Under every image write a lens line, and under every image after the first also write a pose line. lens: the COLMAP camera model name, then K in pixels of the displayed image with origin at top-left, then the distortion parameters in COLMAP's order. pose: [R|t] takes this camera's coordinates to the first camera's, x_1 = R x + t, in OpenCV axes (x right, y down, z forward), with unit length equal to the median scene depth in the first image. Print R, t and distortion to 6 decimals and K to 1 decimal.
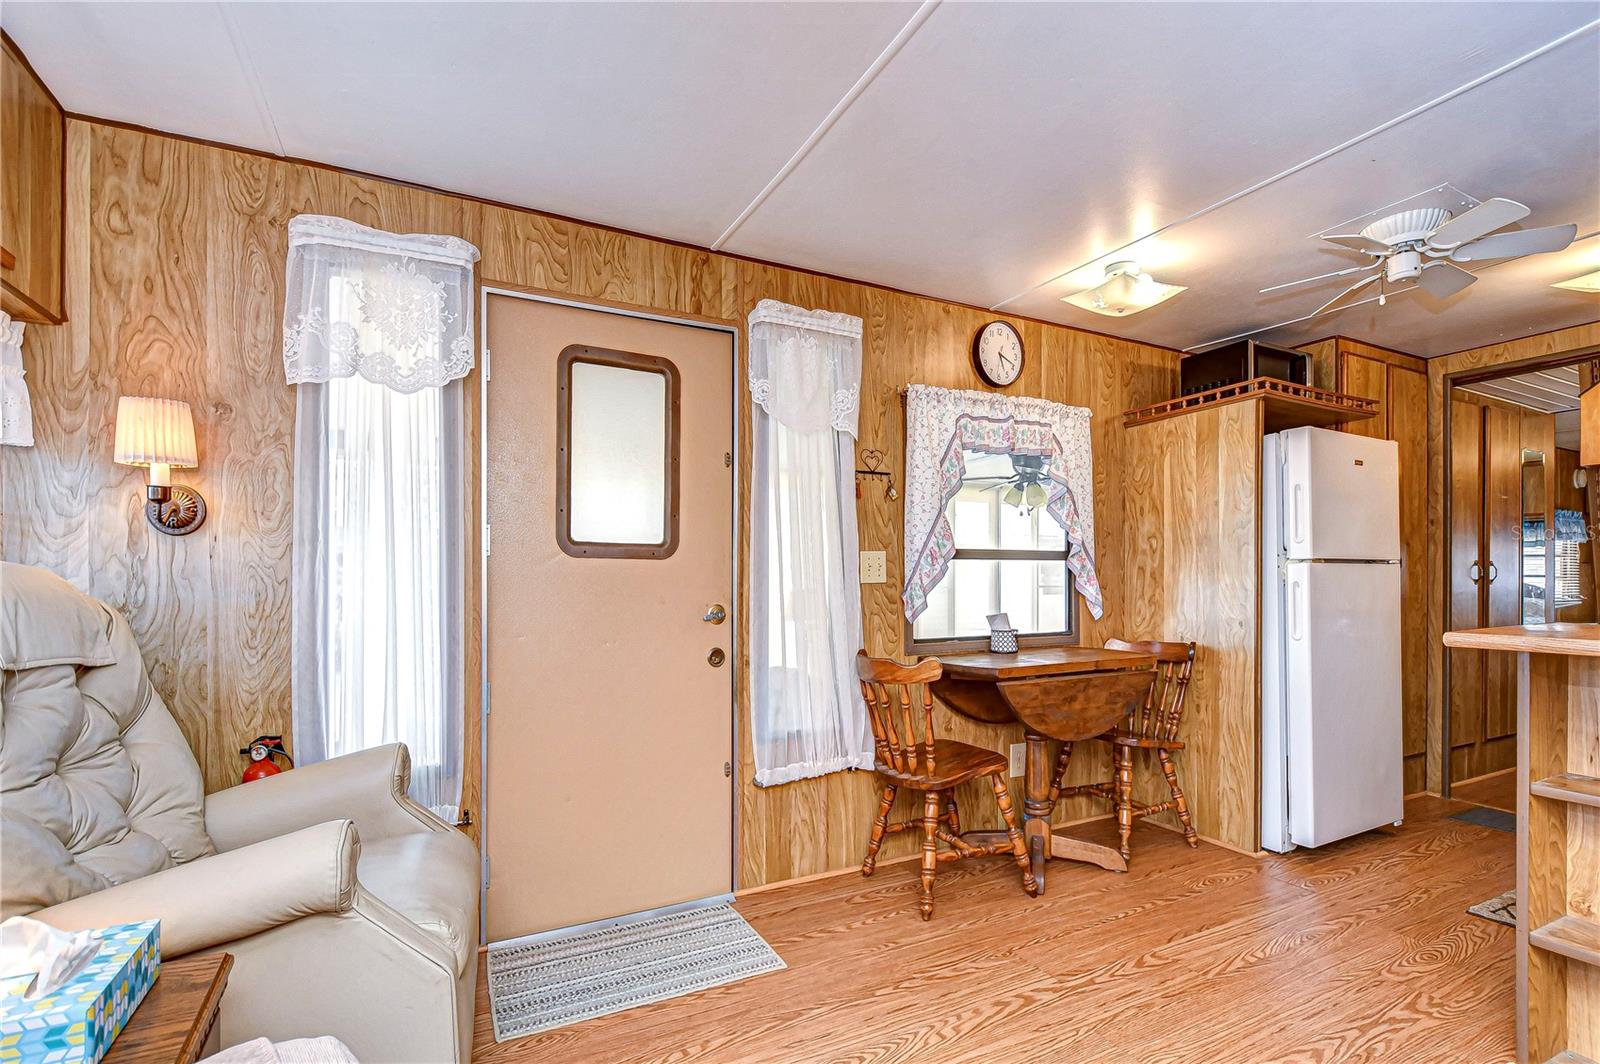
lens RADIAL K [[810.2, 0, 875.3], [0, 810.2, 584.6], [0, 0, 1]] dist [0.000632, -0.001011]
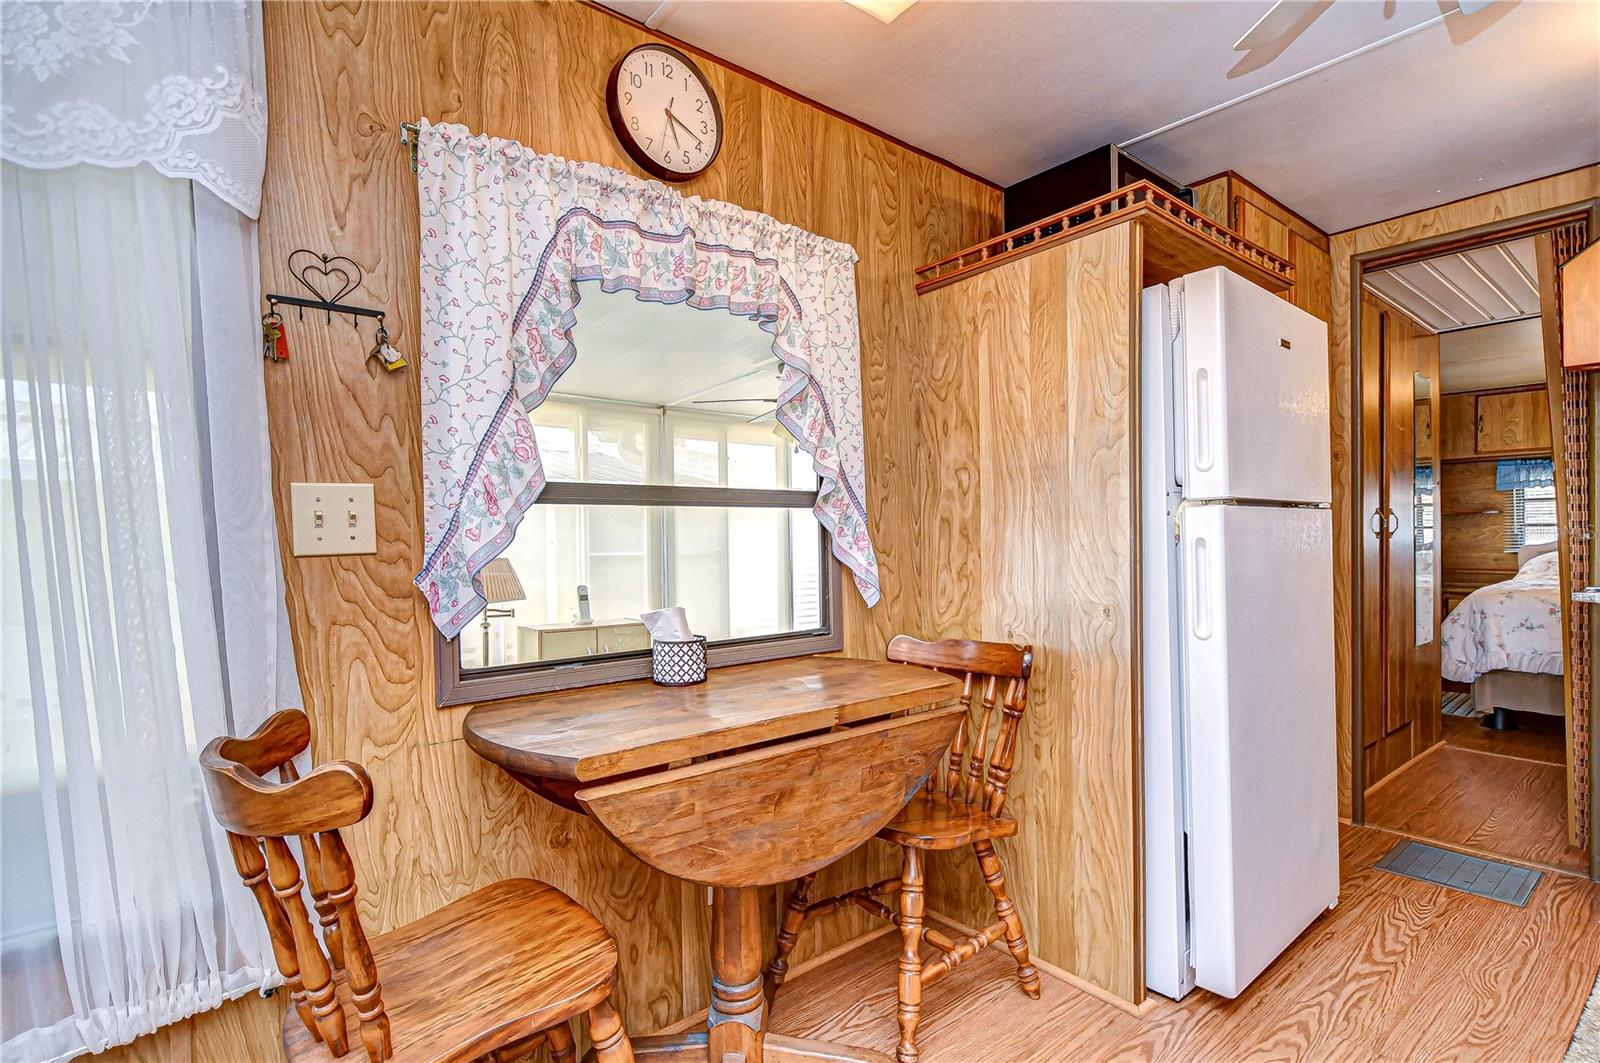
lens RADIAL K [[707.6, 0, 828.0], [0, 707.6, 551.9], [0, 0, 1]] dist [0.004867, 0.000252]
pose [[0.994501, -0.015492, 0.103578, 0.195838], [0.014424, 0.999835, 0.011051, -0.003356], [-0.103732, -0.009497, 0.994560, 0.505892]]
